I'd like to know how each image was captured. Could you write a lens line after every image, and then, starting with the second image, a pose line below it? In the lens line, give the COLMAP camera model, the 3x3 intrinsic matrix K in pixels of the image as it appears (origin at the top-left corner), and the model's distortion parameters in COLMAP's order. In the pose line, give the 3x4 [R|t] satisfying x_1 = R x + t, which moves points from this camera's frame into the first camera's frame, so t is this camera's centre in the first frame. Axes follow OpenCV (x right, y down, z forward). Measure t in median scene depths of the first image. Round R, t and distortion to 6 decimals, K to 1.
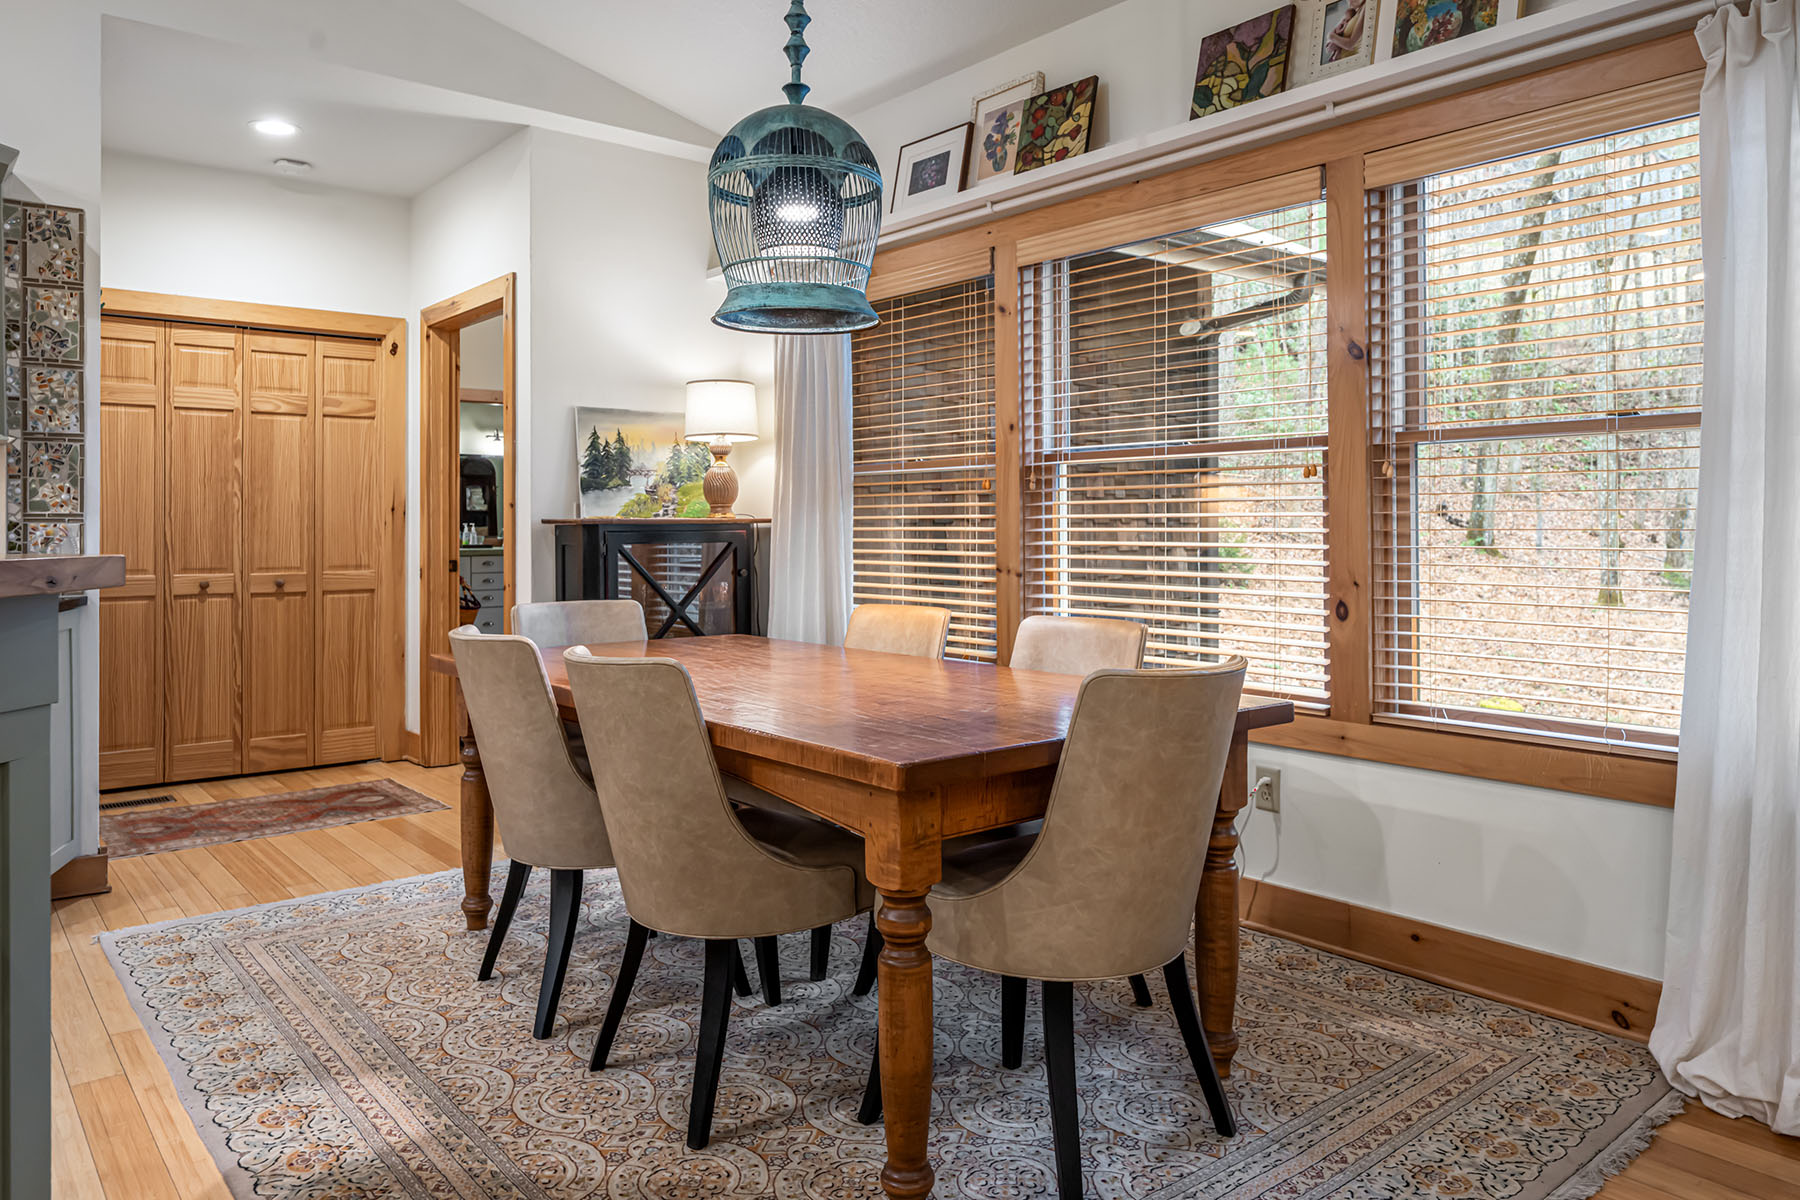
lens RADIAL K [[1230.4, 0, 906.8], [0, 1230.4, 518.5], [0, 0, 1]] dist [-0.000771, 0.001097]
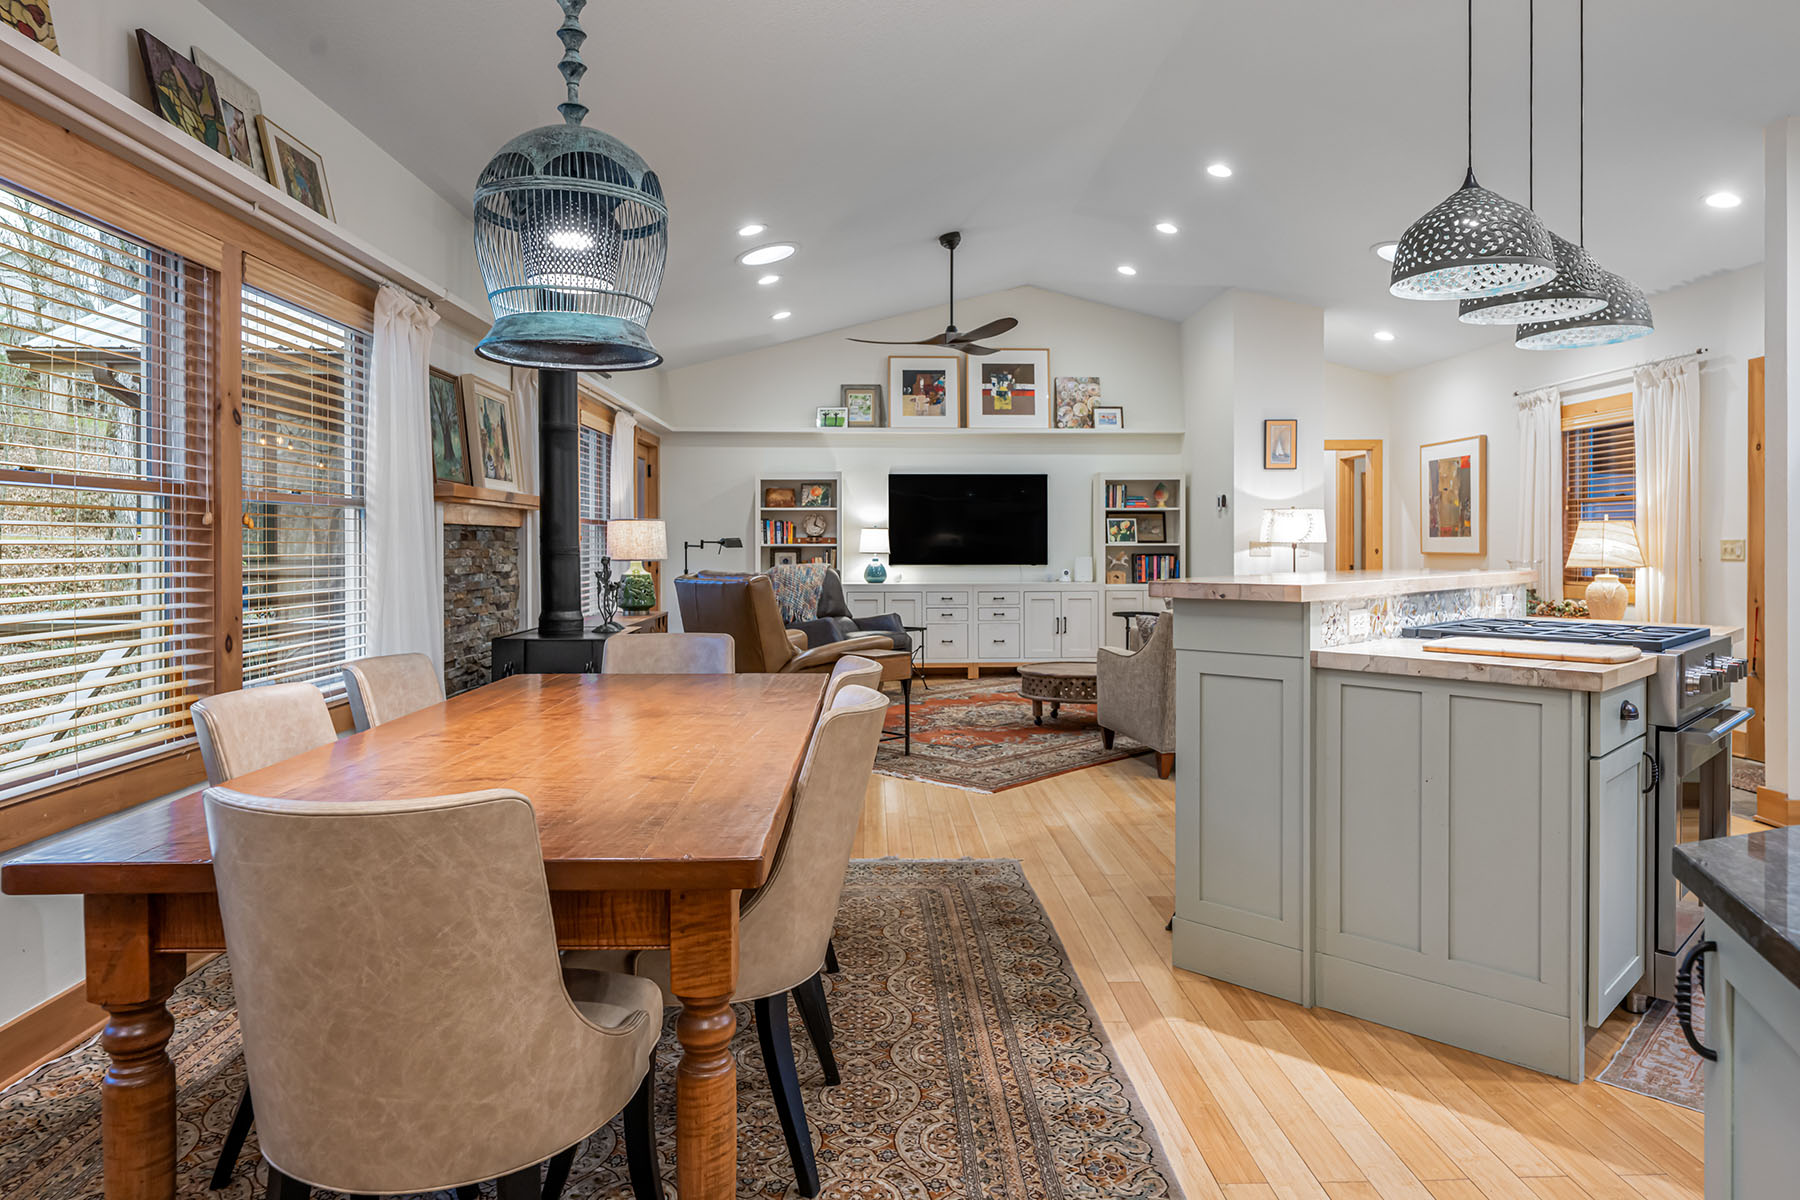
lens RADIAL K [[1115.2, 0, 903.3], [0, 1115.2, 540.6], [0, 0, 1]] dist [0.004441, 0.000838]
pose [[-0.789725, 0.003266, 0.613452, -0.664084], [-0.001861, 0.999968, -0.007720, -0.011158], [-0.613458, -0.007238, -0.789694, 1.242243]]
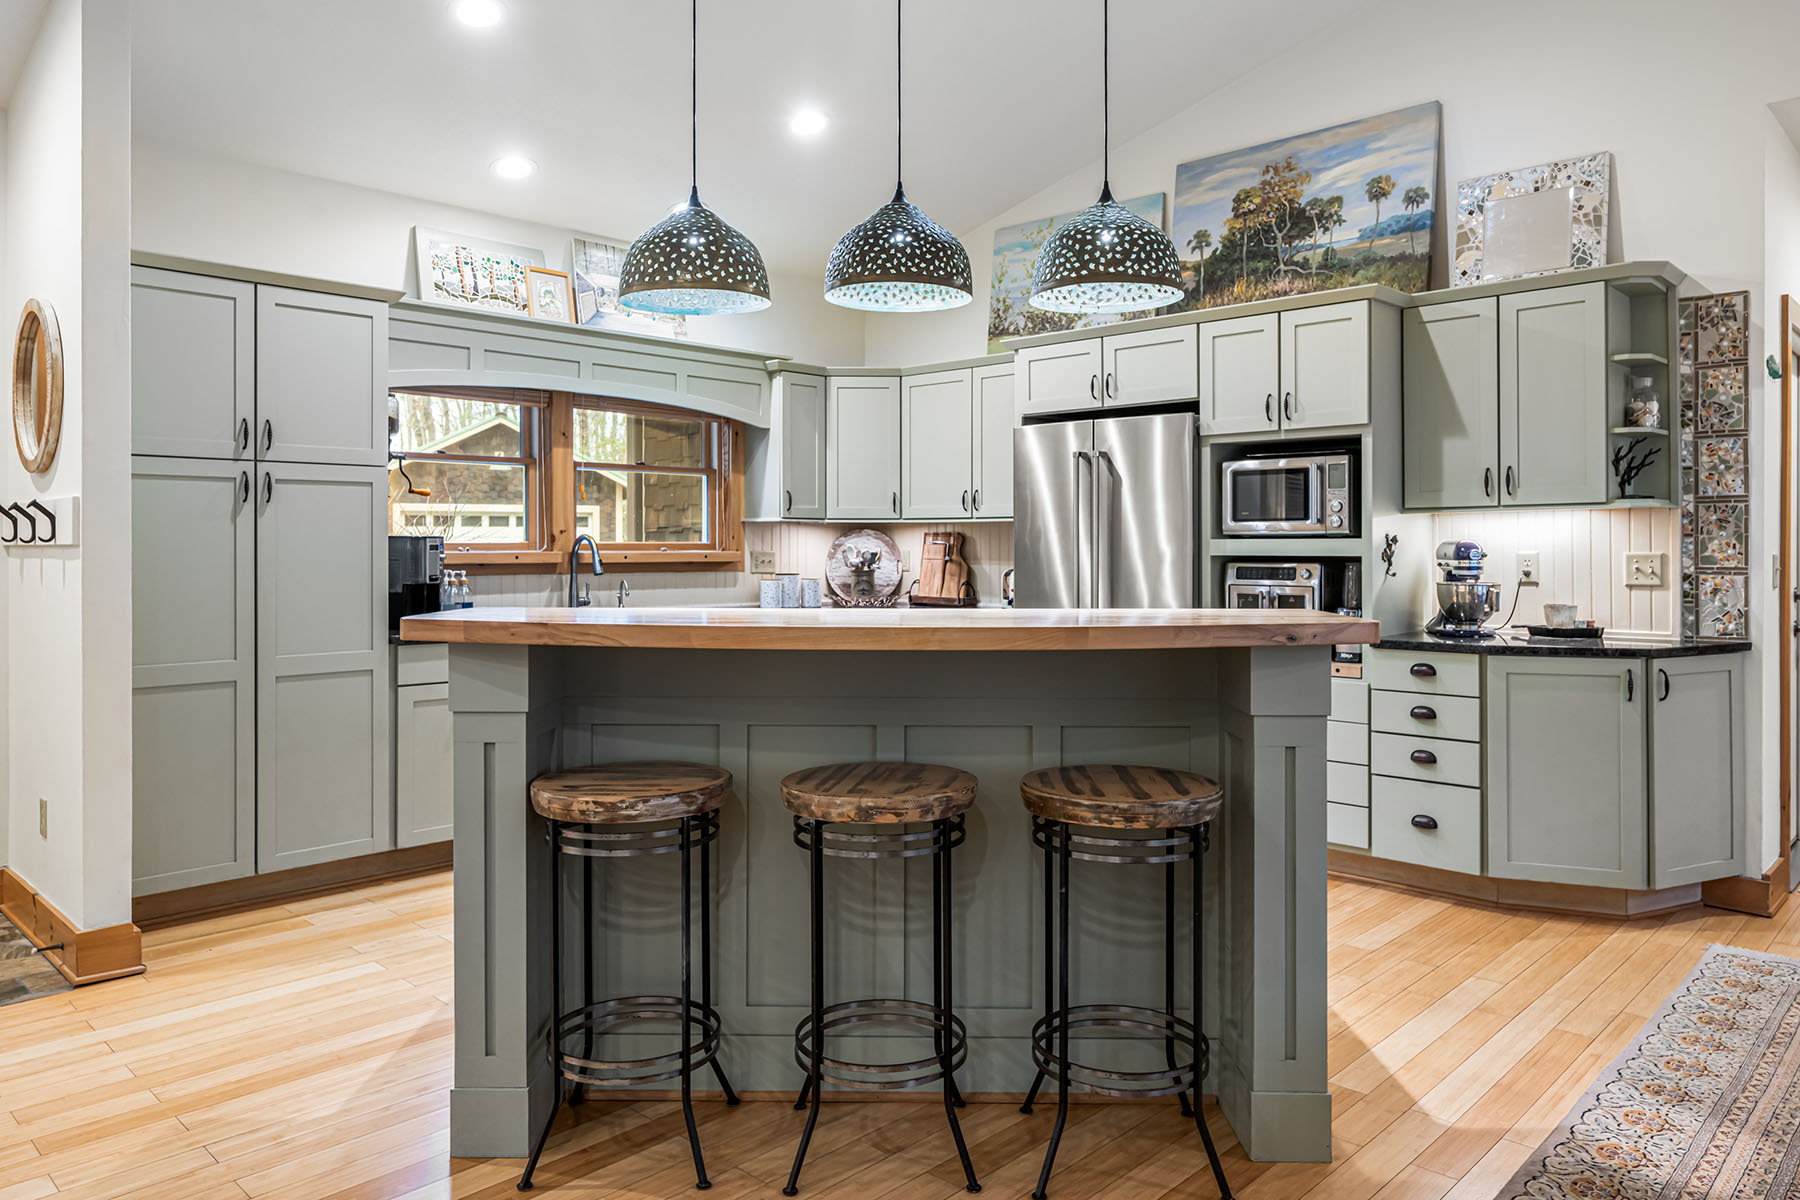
lens RADIAL K [[1211.8, 0, 897.1], [0, 1211.8, 550.7], [0, 0, 1]] dist [-0.001656, 0.002028]
pose [[0.109427, 0.005184, -0.993981, 0.331533], [0.006344, 0.999962, 0.005914, -0.030456], [0.993975, -0.006953, 0.109390, 0.126982]]
